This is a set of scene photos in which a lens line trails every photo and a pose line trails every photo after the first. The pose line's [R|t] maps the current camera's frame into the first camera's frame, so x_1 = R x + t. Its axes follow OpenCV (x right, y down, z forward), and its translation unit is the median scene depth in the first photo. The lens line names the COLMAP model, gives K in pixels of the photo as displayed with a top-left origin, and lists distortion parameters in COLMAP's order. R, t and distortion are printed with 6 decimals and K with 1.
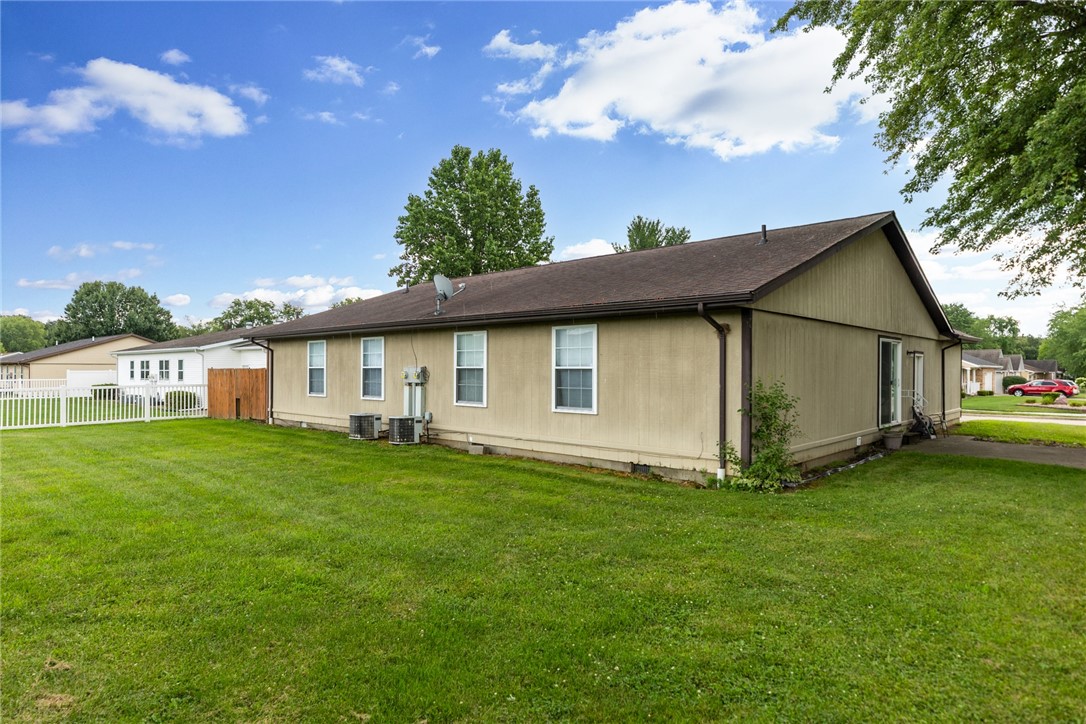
lens RADIAL K [[604.3, 0, 551.4], [0, 604.3, 370.1], [0, 0, 1]] dist [0.004716, 0.000951]
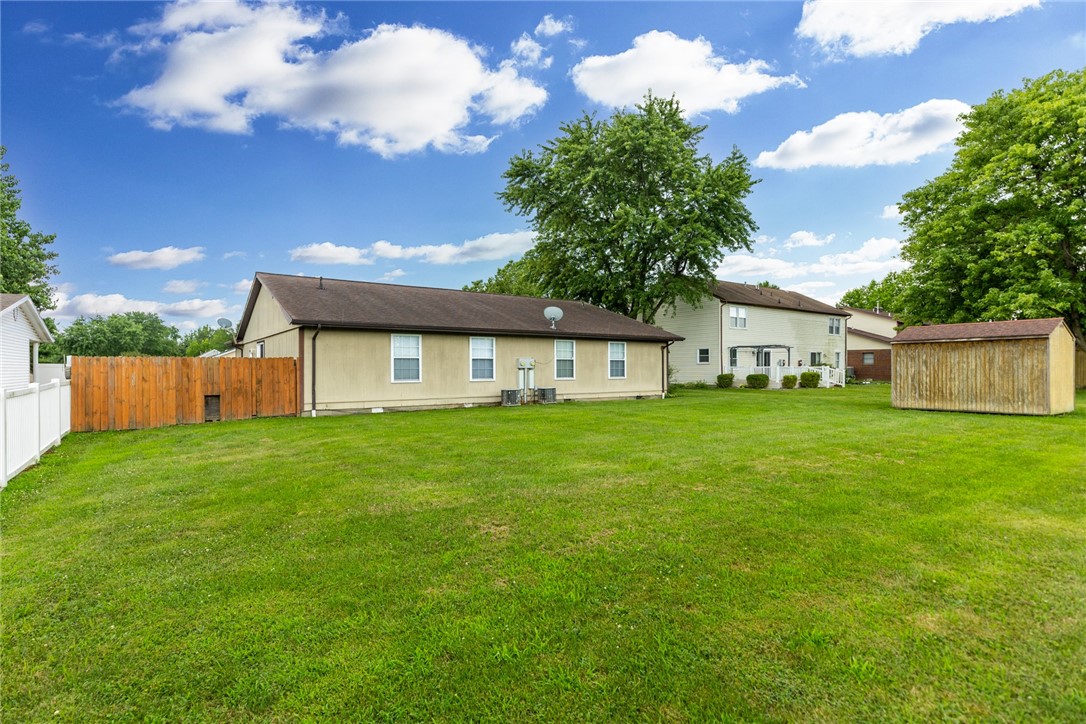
lens RADIAL K [[522.9, 0, 532.1], [0, 522.9, 359.9], [0, 0, 1]] dist [-0.013412, 0.000128]
pose [[0.240460, 0.015938, 0.970528, -1.696253], [0.007604, 0.999804, -0.018302, 0.026652], [-0.970629, 0.011781, 0.240292, 0.690754]]
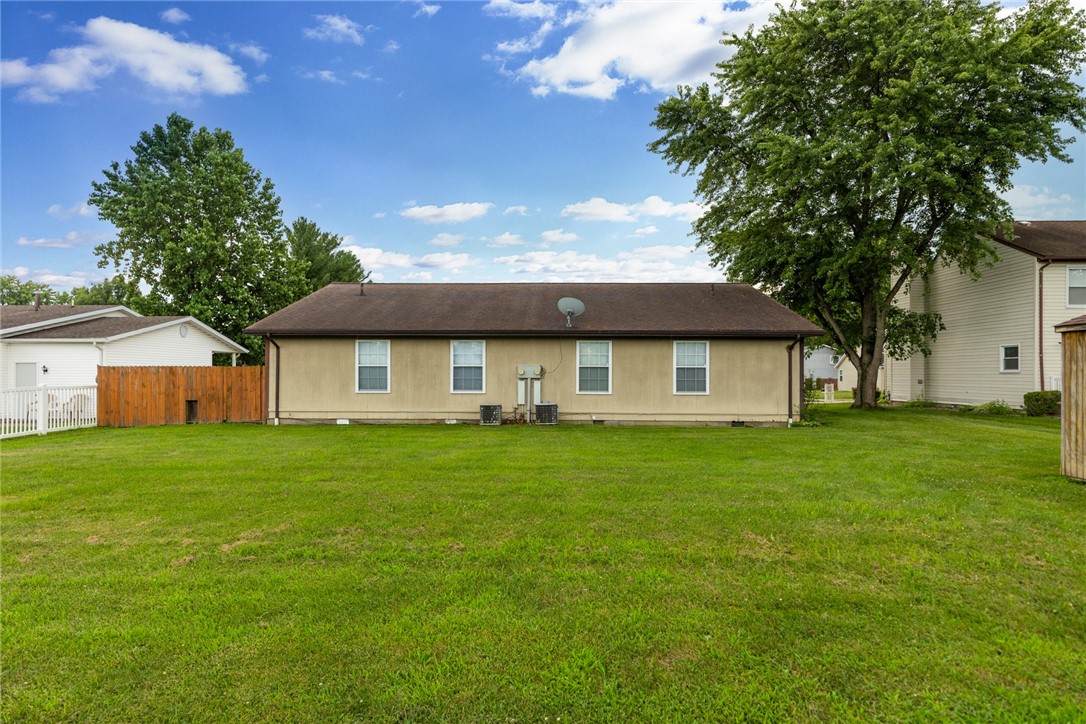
lens RADIAL K [[604.3, 0, 541.1], [0, 604.3, 371.5], [0, 0, 1]] dist [0.004716, 0.000951]
pose [[0.767623, 0.007535, 0.640857, -1.094180], [-0.001252, 0.999947, -0.010258, 0.021457], [-0.640900, 0.007072, 0.767591, 0.008151]]
